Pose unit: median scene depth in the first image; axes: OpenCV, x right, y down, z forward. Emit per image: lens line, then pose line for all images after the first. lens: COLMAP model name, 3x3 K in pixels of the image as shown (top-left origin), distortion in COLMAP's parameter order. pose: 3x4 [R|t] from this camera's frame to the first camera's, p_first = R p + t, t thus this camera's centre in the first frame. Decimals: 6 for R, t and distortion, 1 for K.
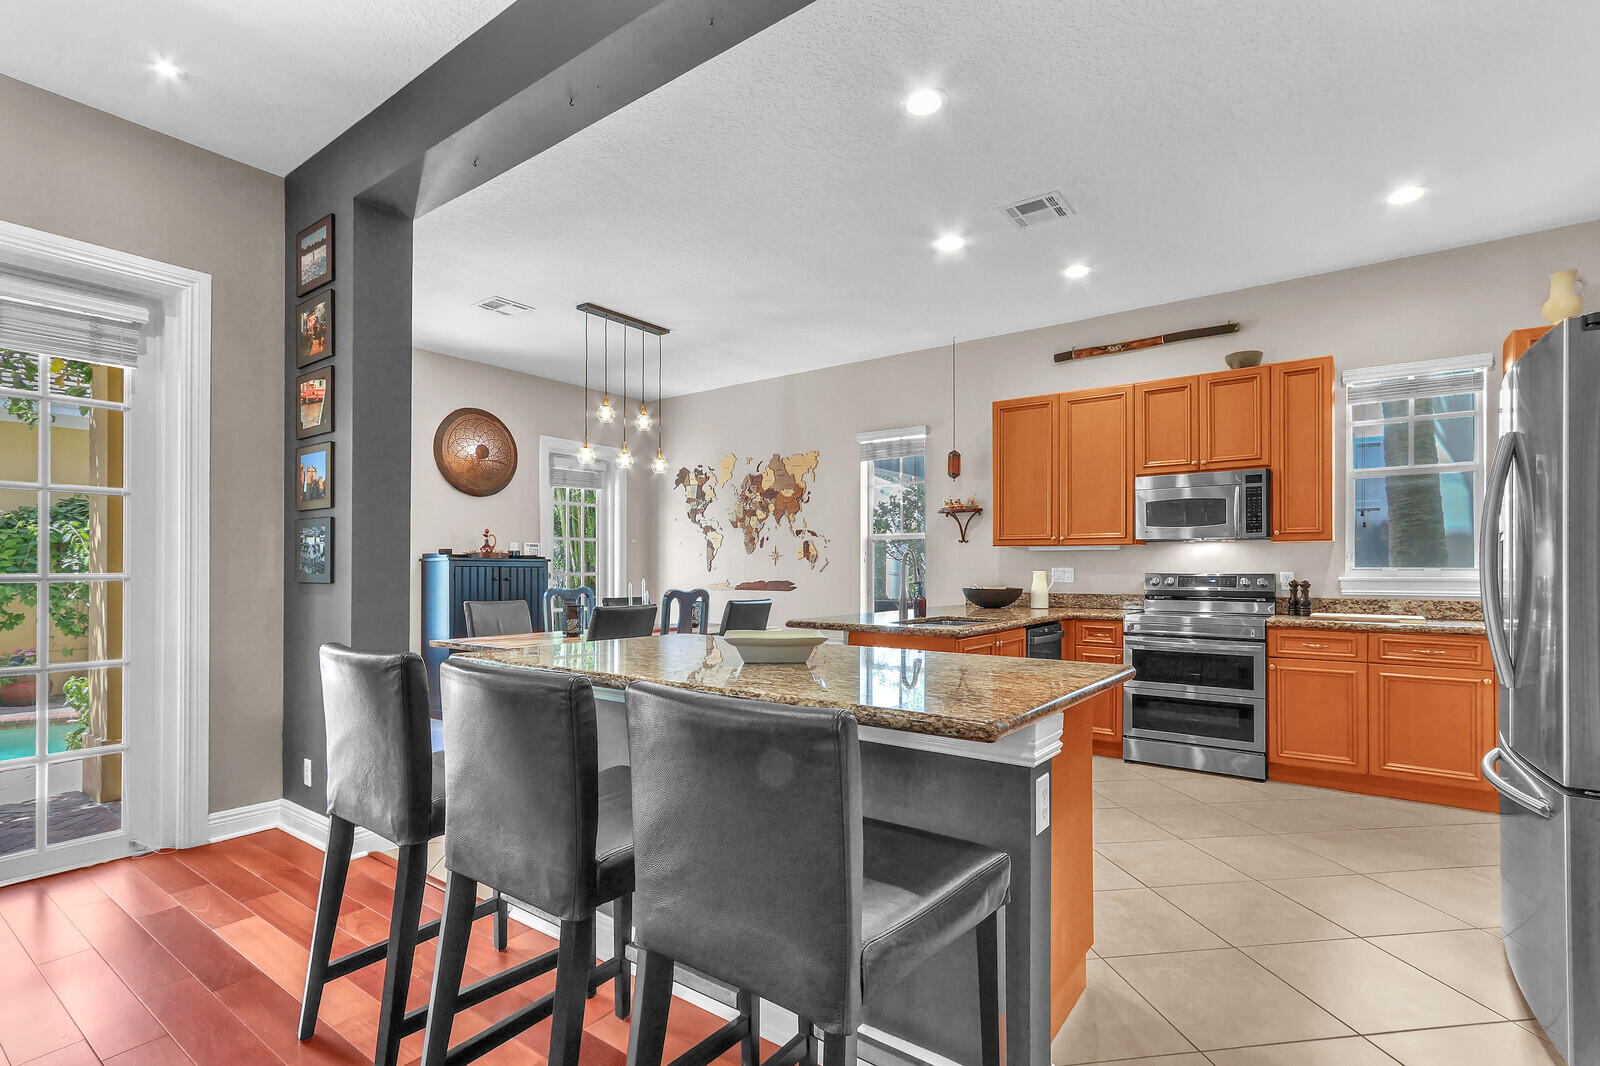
lens RADIAL K [[752.5, 0, 817.3], [0, 752.5, 566.3], [0, 0, 1]] dist [-0.001625, 0.004546]
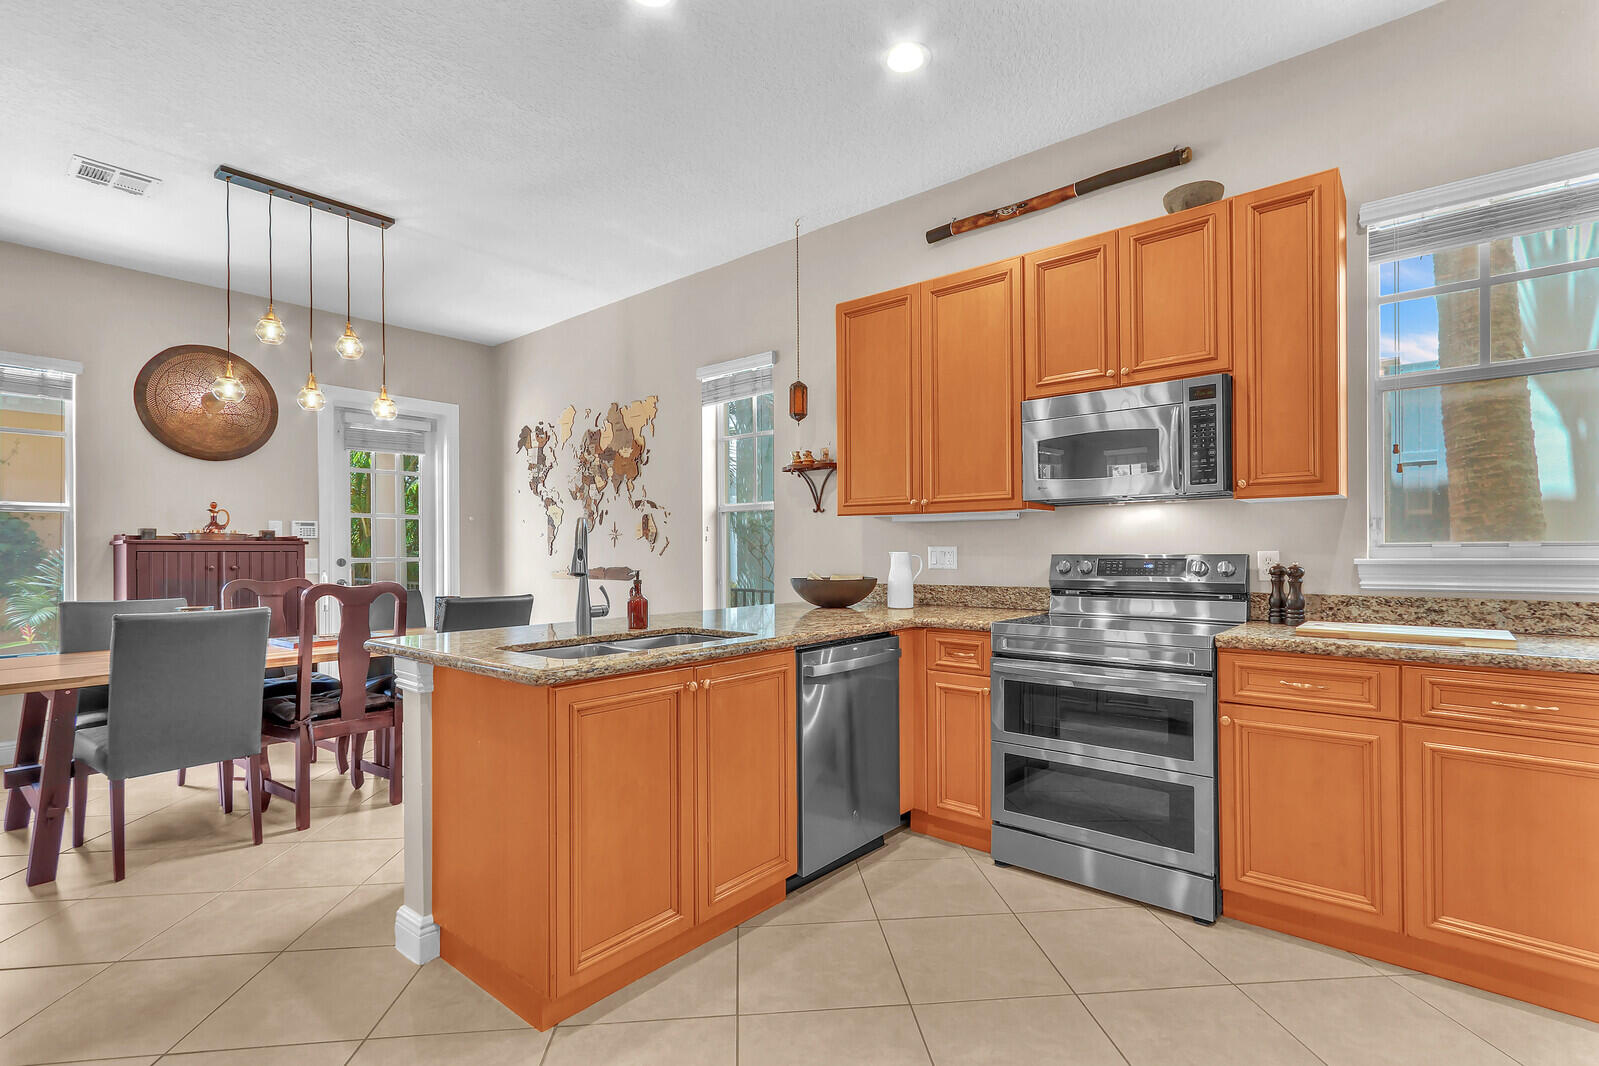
lens RADIAL K [[752.0, 0, 819.4], [0, 752.0, 548.2], [0, 0, 1]] dist [-0.001625, 0.004546]
pose [[0.998166, -0.007365, -0.060082, 0.249327], [0.007239, 0.999971, -0.002317, 0.003534], [0.060098, 0.001878, 0.998191, 0.312814]]
